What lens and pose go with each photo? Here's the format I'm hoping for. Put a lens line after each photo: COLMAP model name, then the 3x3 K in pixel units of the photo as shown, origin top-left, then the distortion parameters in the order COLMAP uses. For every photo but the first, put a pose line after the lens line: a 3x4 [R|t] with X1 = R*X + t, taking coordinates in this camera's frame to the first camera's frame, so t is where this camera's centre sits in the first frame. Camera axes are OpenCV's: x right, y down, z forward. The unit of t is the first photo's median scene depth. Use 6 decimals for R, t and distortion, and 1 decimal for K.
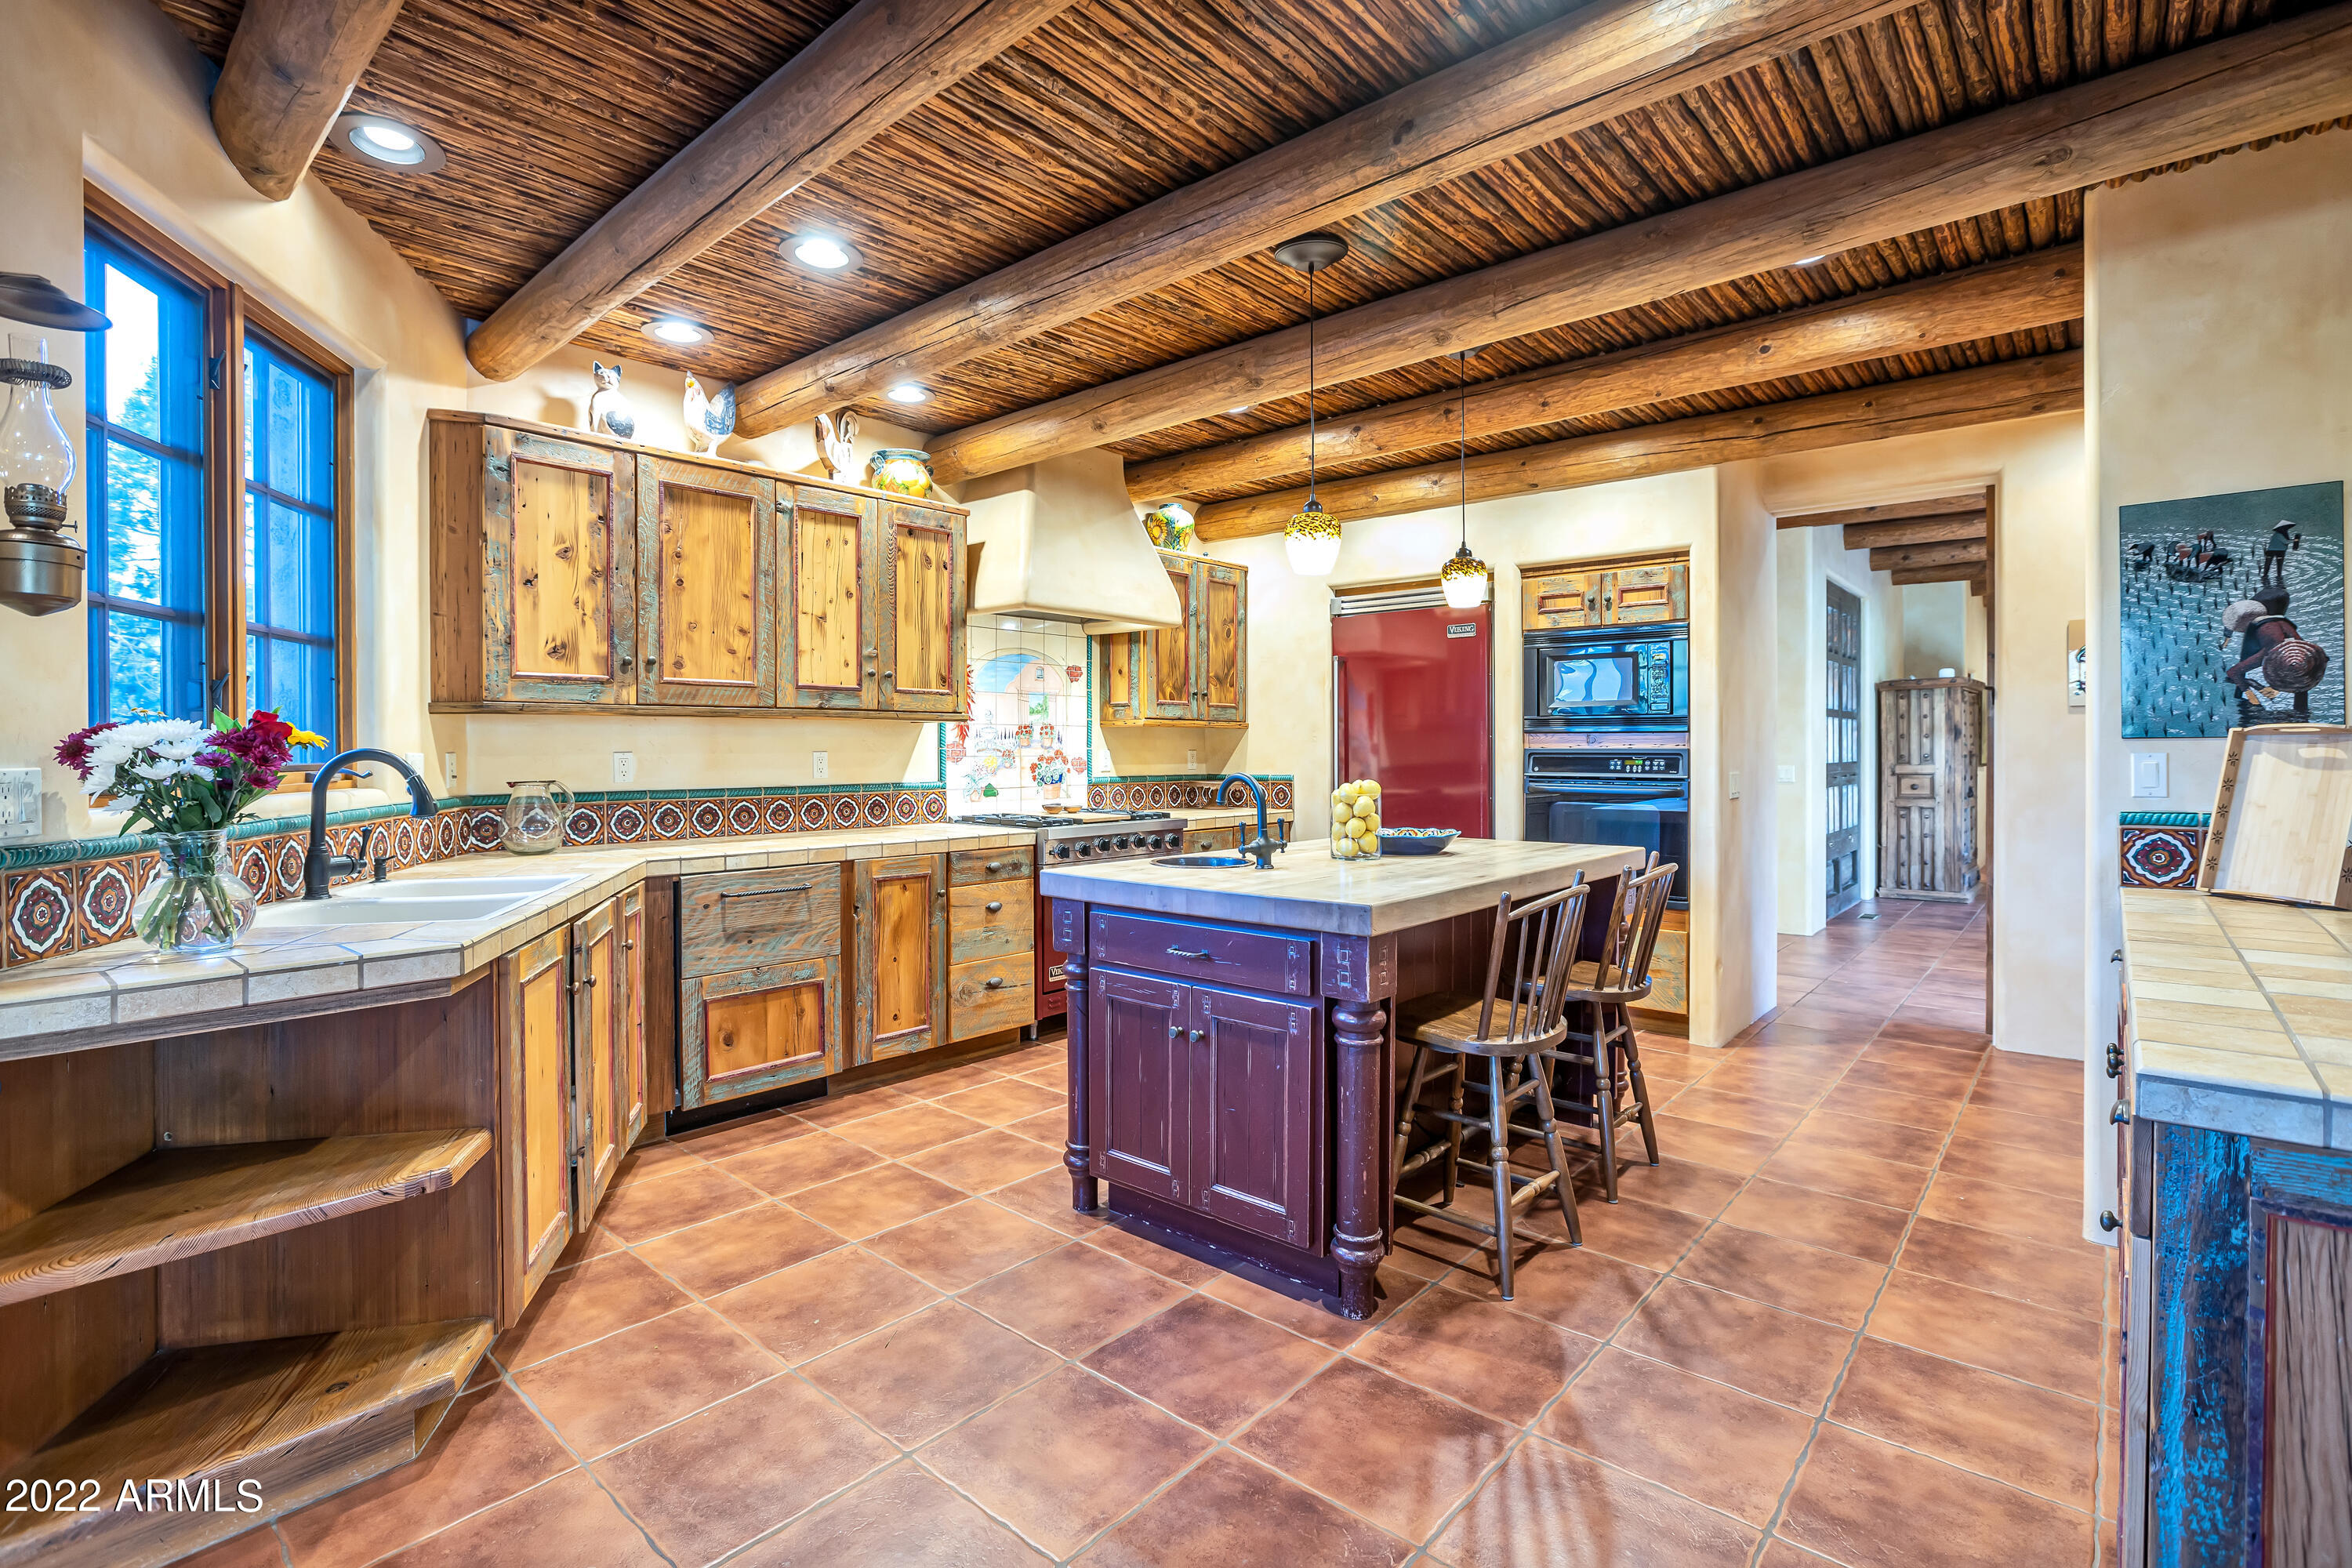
lens RADIAL K [[1084.7, 0, 1184.2], [0, 1084.7, 764.9], [0, 0, 1]] dist [-0.000226, 0.000661]
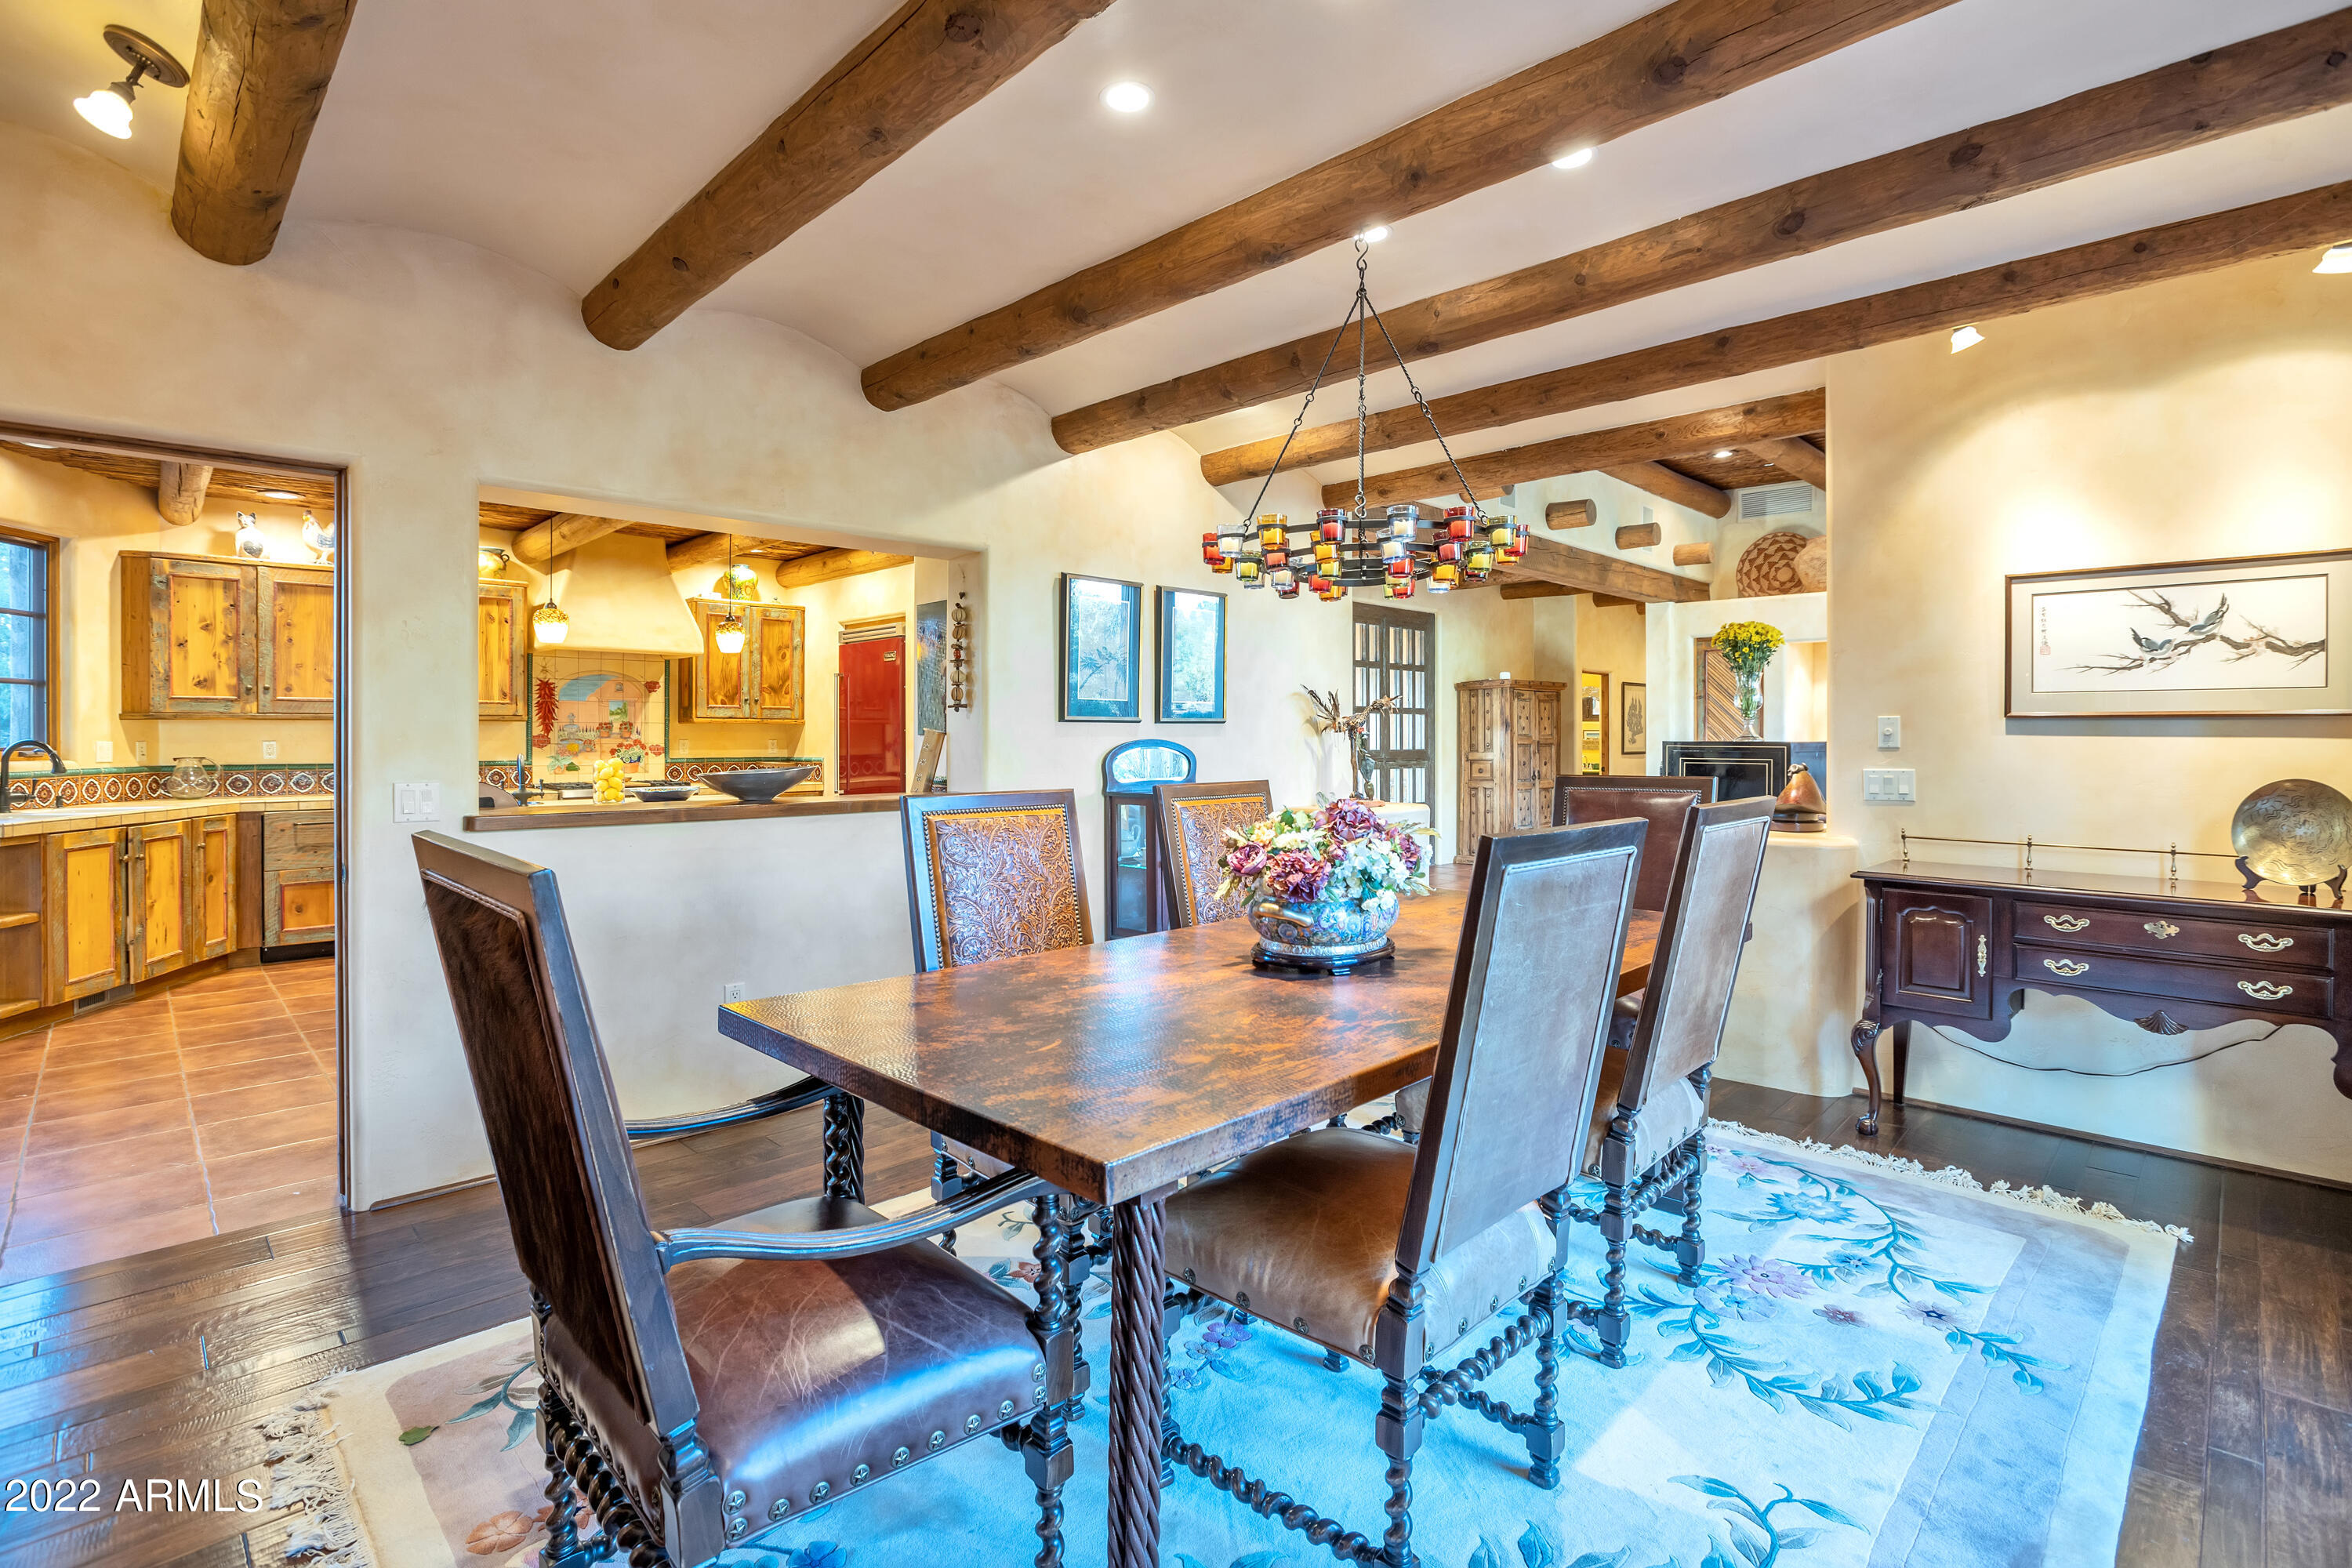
lens RADIAL K [[1084.7, 0, 1155.2], [0, 1084.7, 746.7], [0, 0, 1]] dist [-0.000226, 0.000661]
pose [[0.997578, 0.003098, -0.069484, 1.038507], [-0.003374, 0.999987, -0.003846, -0.001347], [0.069471, 0.004072, 0.997576, -0.613965]]
